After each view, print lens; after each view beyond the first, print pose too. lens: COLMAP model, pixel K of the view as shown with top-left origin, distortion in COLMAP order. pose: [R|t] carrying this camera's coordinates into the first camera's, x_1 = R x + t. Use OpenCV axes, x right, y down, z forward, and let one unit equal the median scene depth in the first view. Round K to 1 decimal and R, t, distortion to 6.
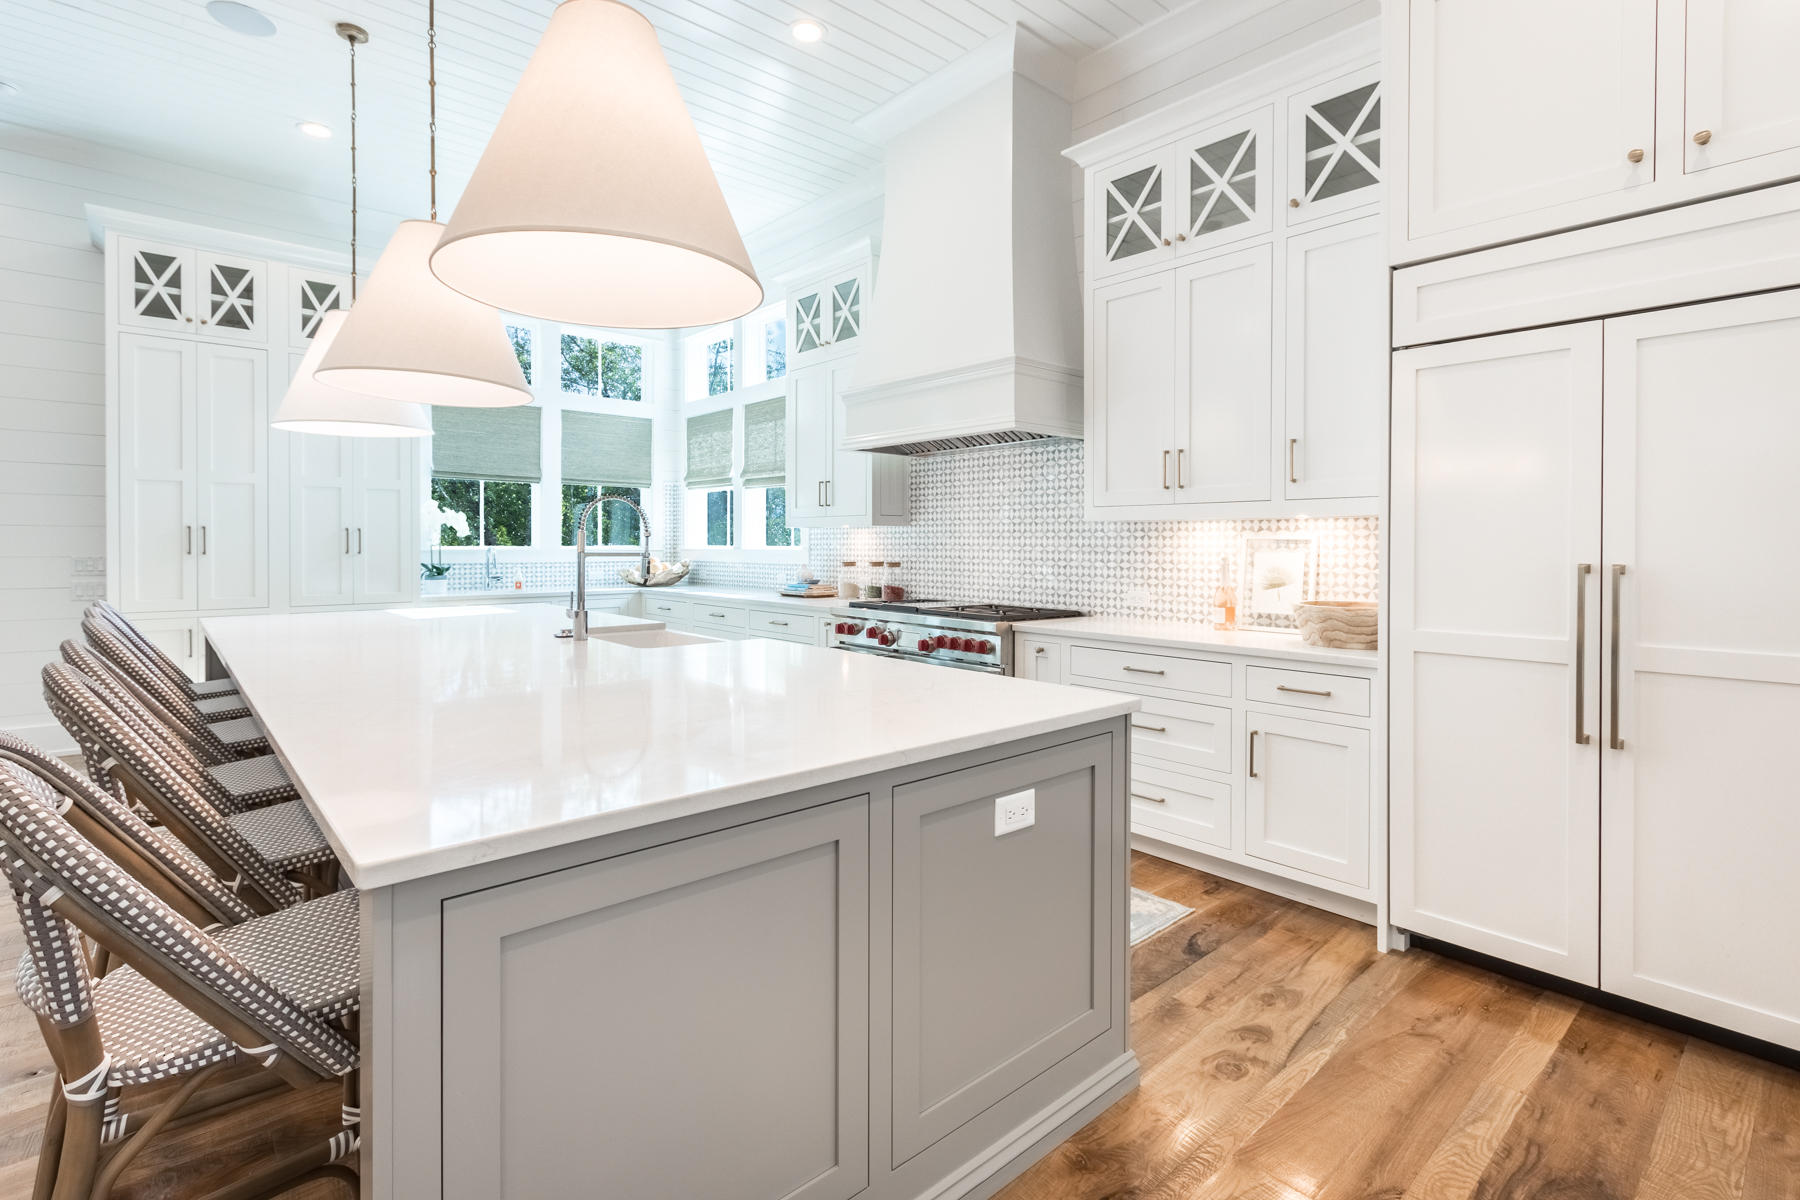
lens RADIAL K [[834.5, 0, 883.3], [0, 834.5, 549.3], [0, 0, 1]] dist [0.001455, -0.002290]
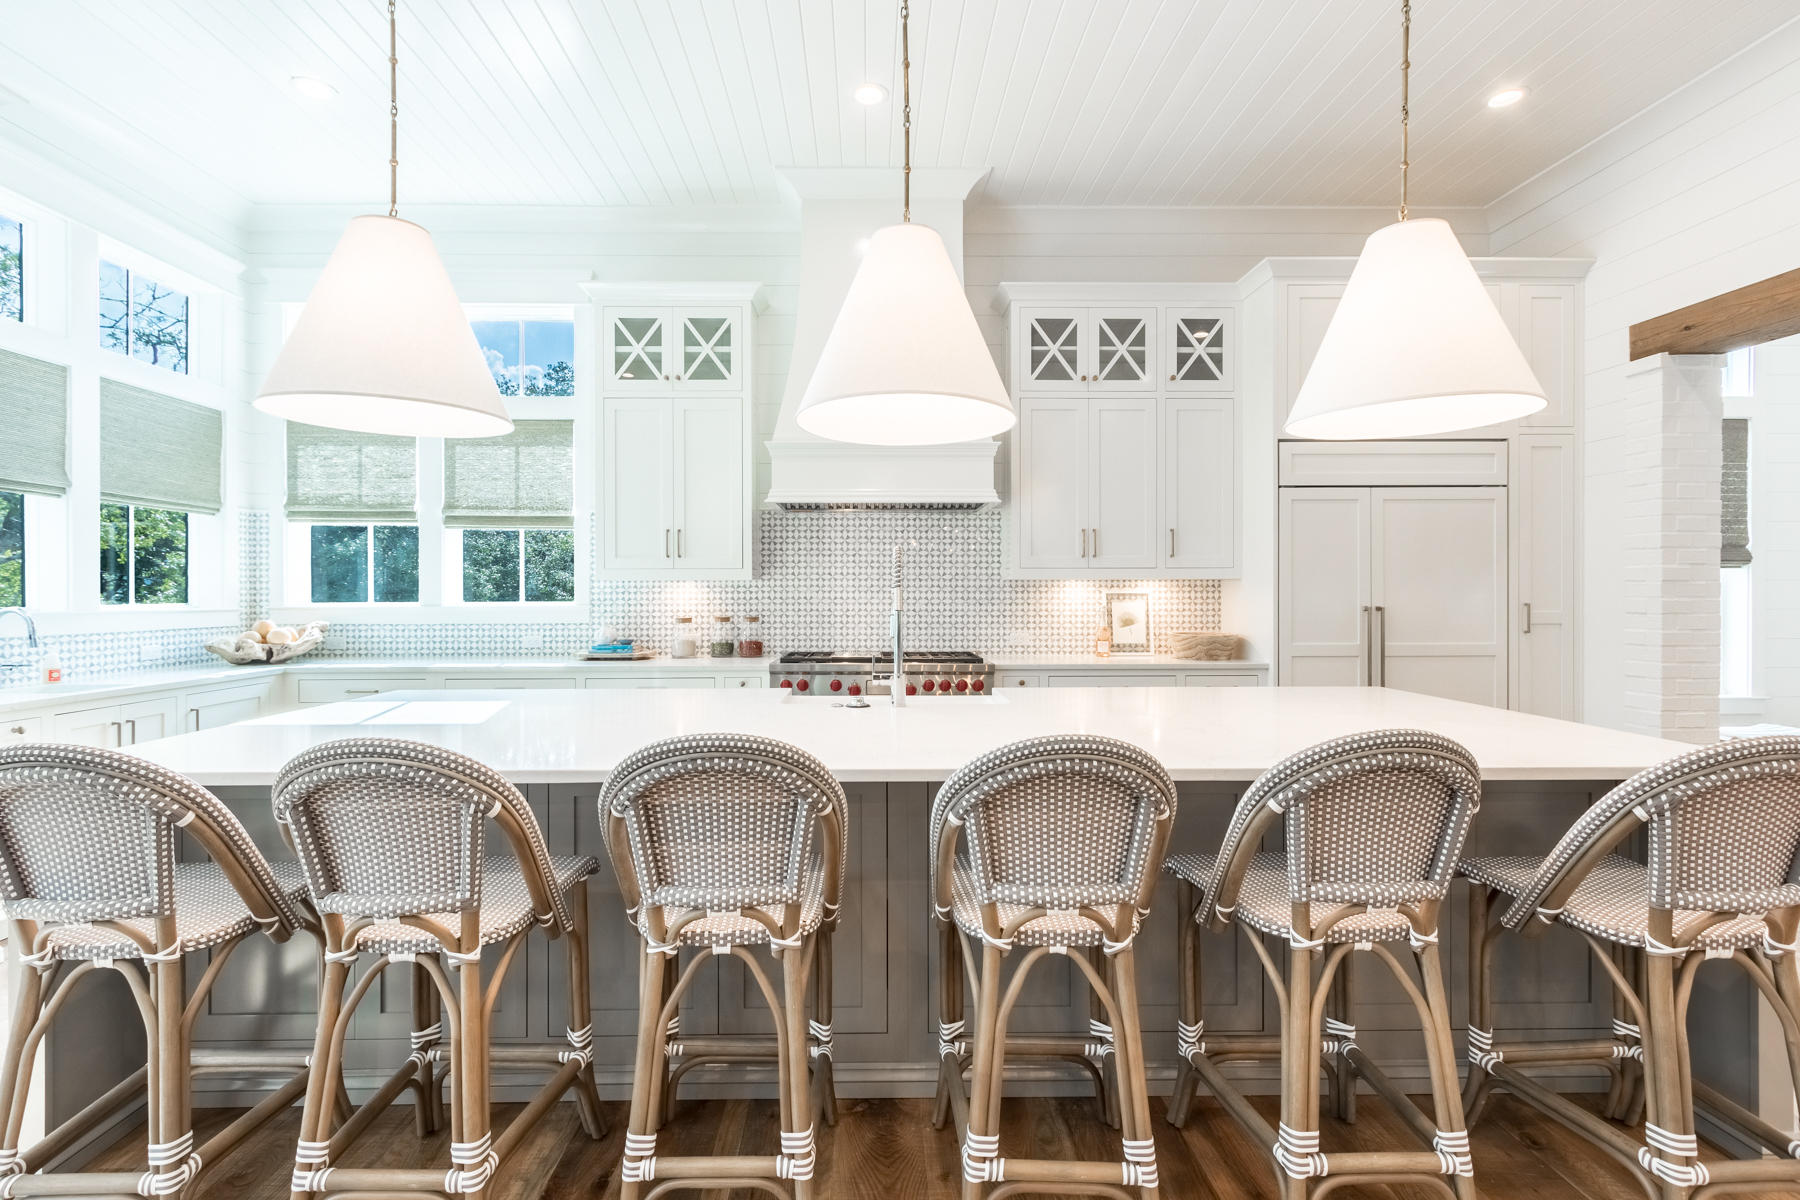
lens RADIAL K [[834.5, 0, 882.2], [0, 834.5, 595.1], [0, 0, 1]] dist [0.001455, -0.002290]
pose [[0.643298, -0.001748, 0.765614, -0.751481], [0.009676, 0.999936, -0.005847, -0.003257], [-0.765555, 0.011169, 0.643274, 0.298760]]
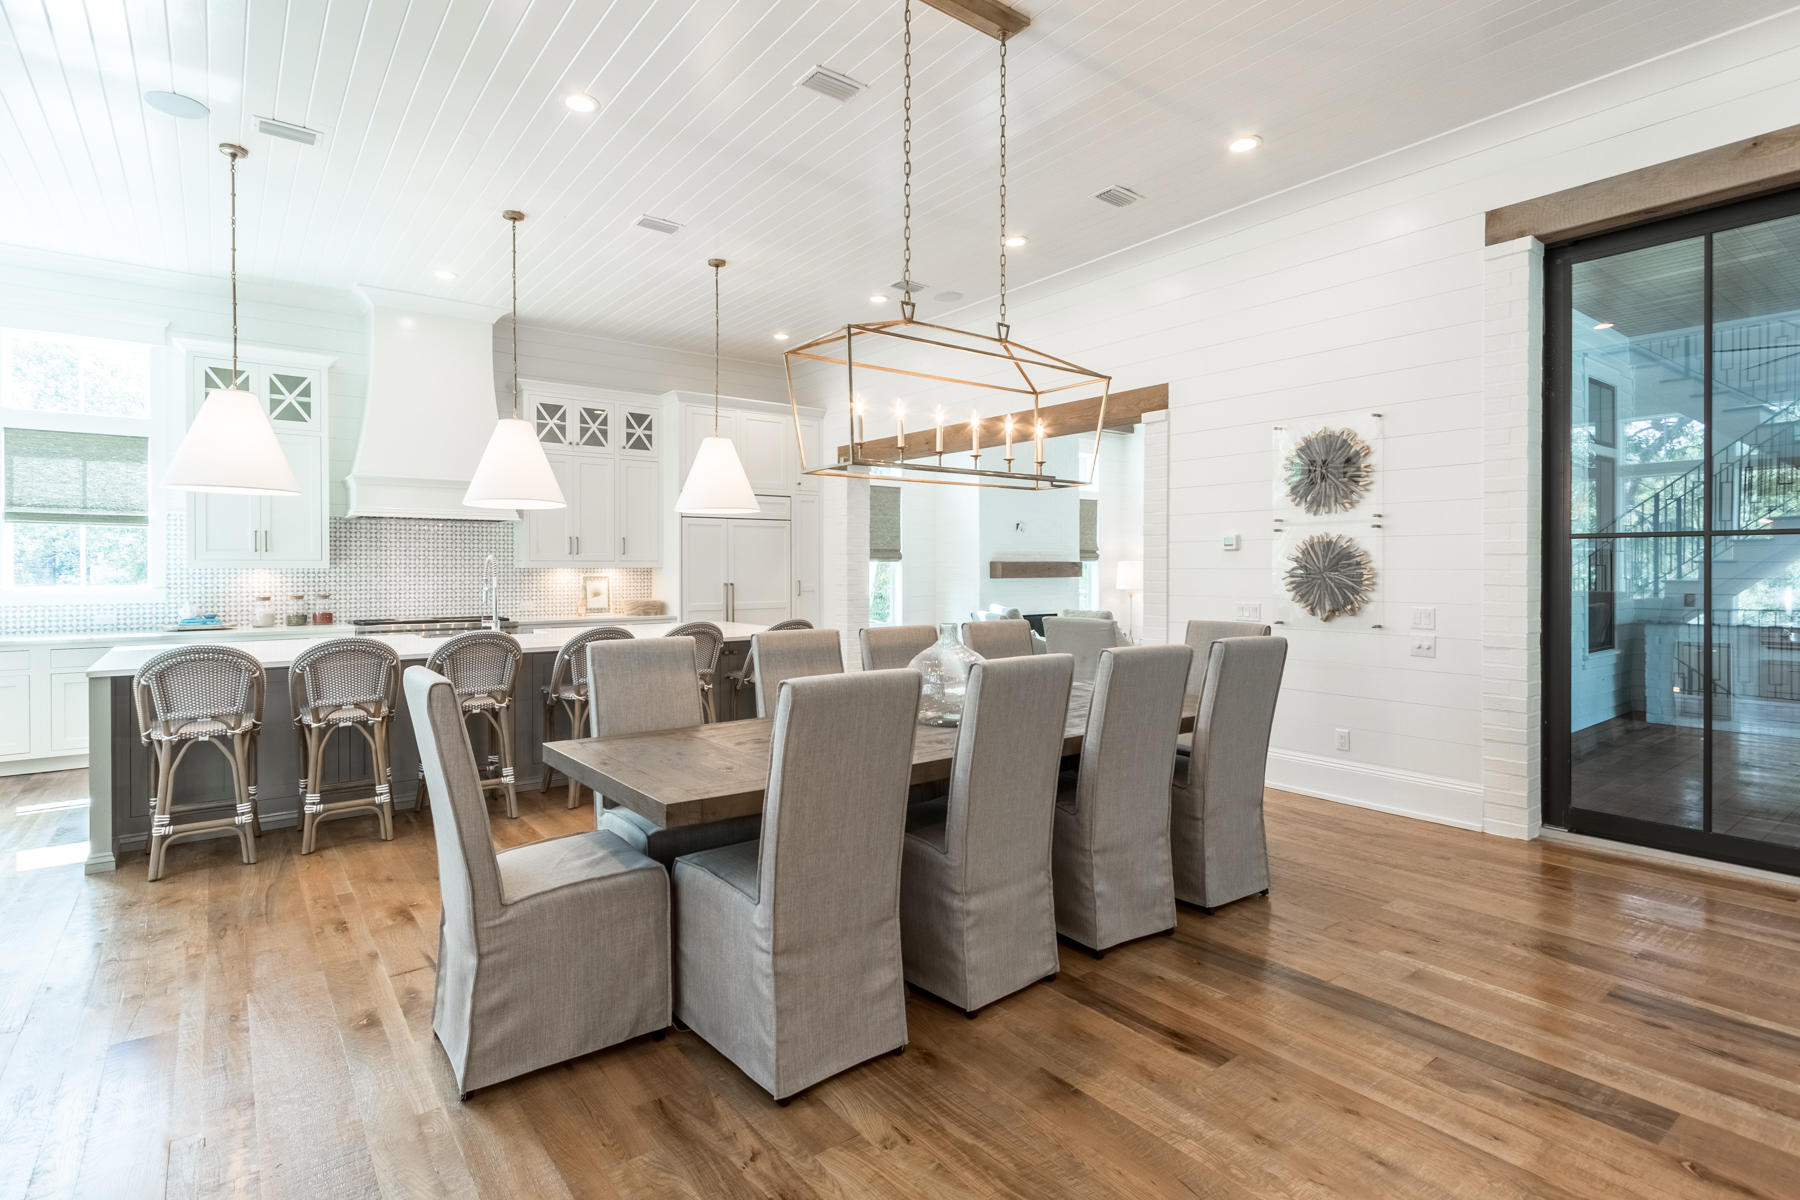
lens RADIAL K [[834.5, 0, 846.3], [0, 834.5, 575.2], [0, 0, 1]] dist [0.001455, -0.002290]
pose [[0.082673, -0.012464, 0.996499, -1.465141], [0.009940, 0.999882, 0.011682, -0.027746], [-0.996527, 0.008939, 0.082787, 0.069743]]
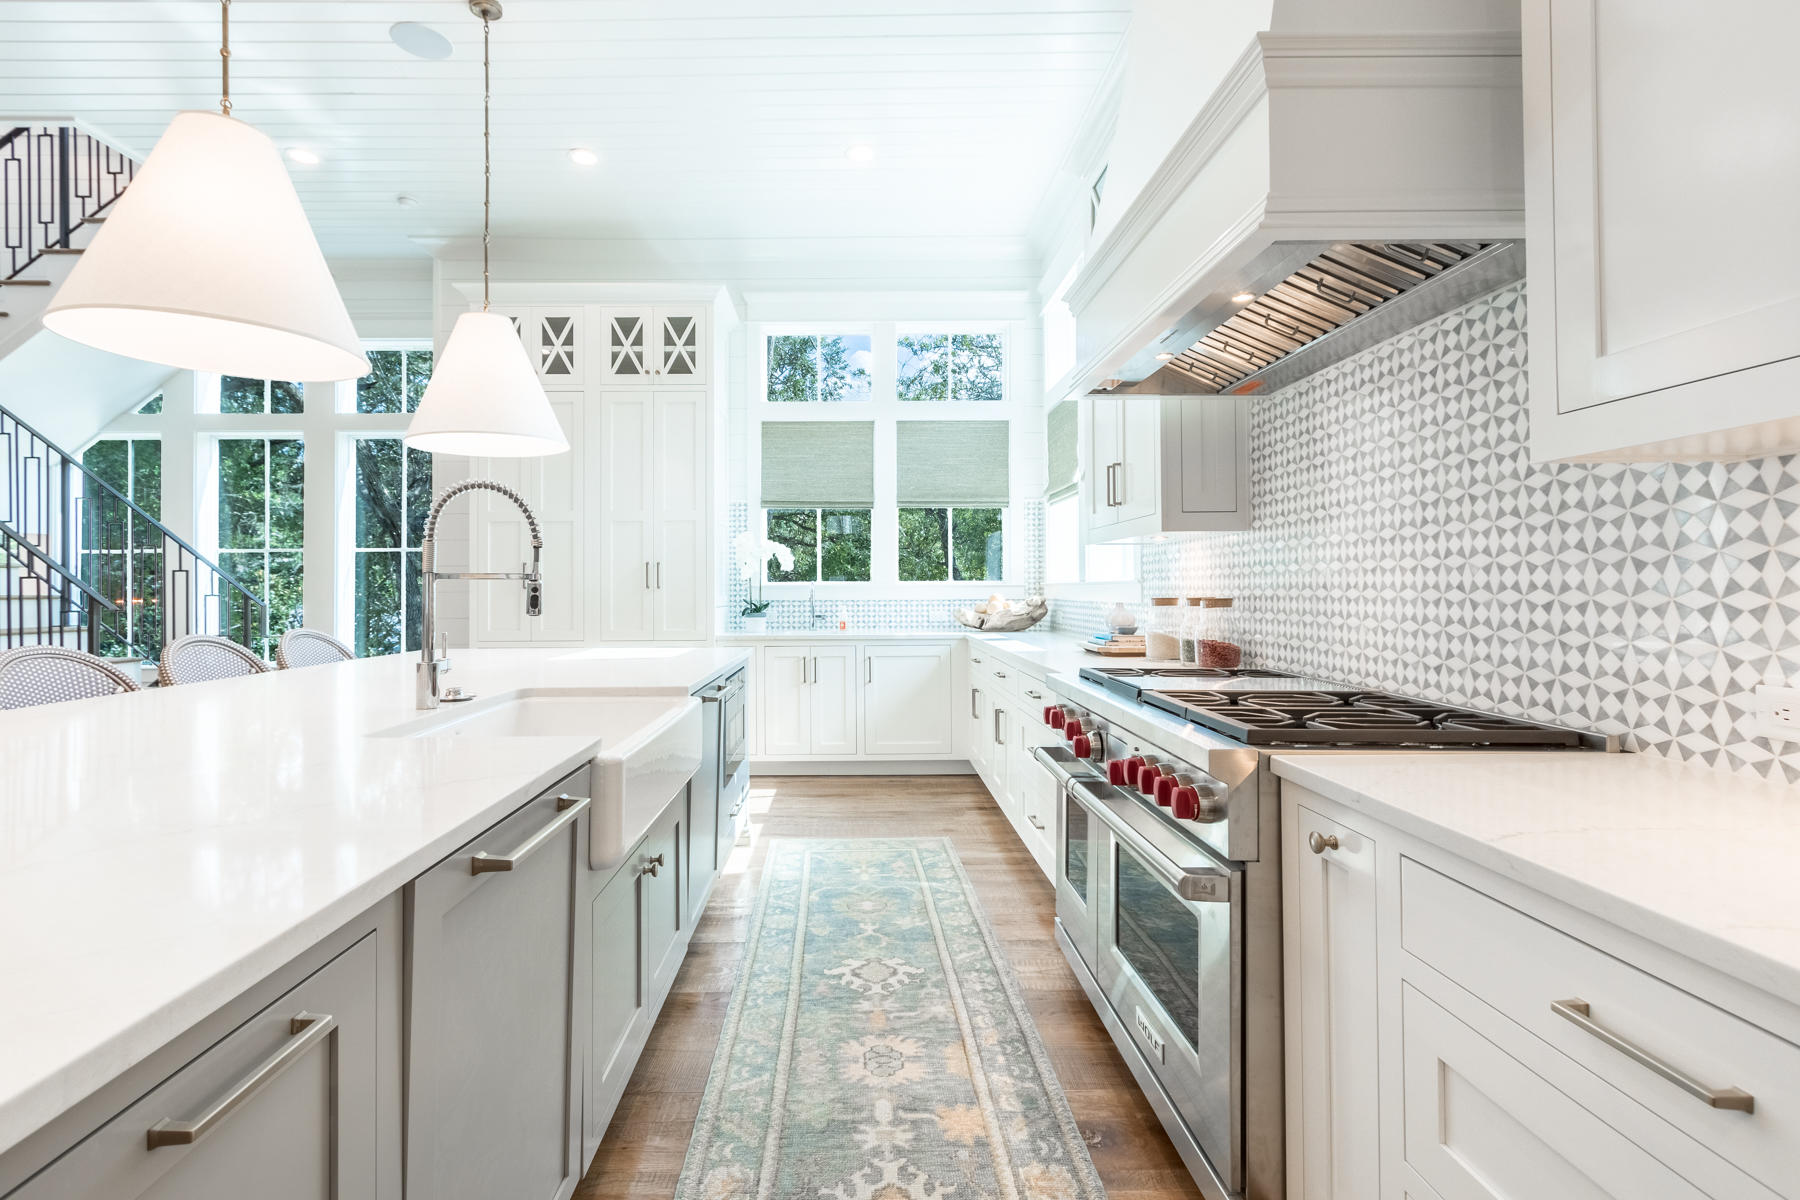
lens RADIAL K [[834.5, 0, 867.4], [0, 834.5, 578.7], [0, 0, 1]] dist [0.001455, -0.002290]
pose [[0.760444, -0.013894, -0.649255, 0.225113], [0.003363, 0.999842, -0.017459, 0.013911], [0.649395, 0.011093, 0.760371, 0.517053]]
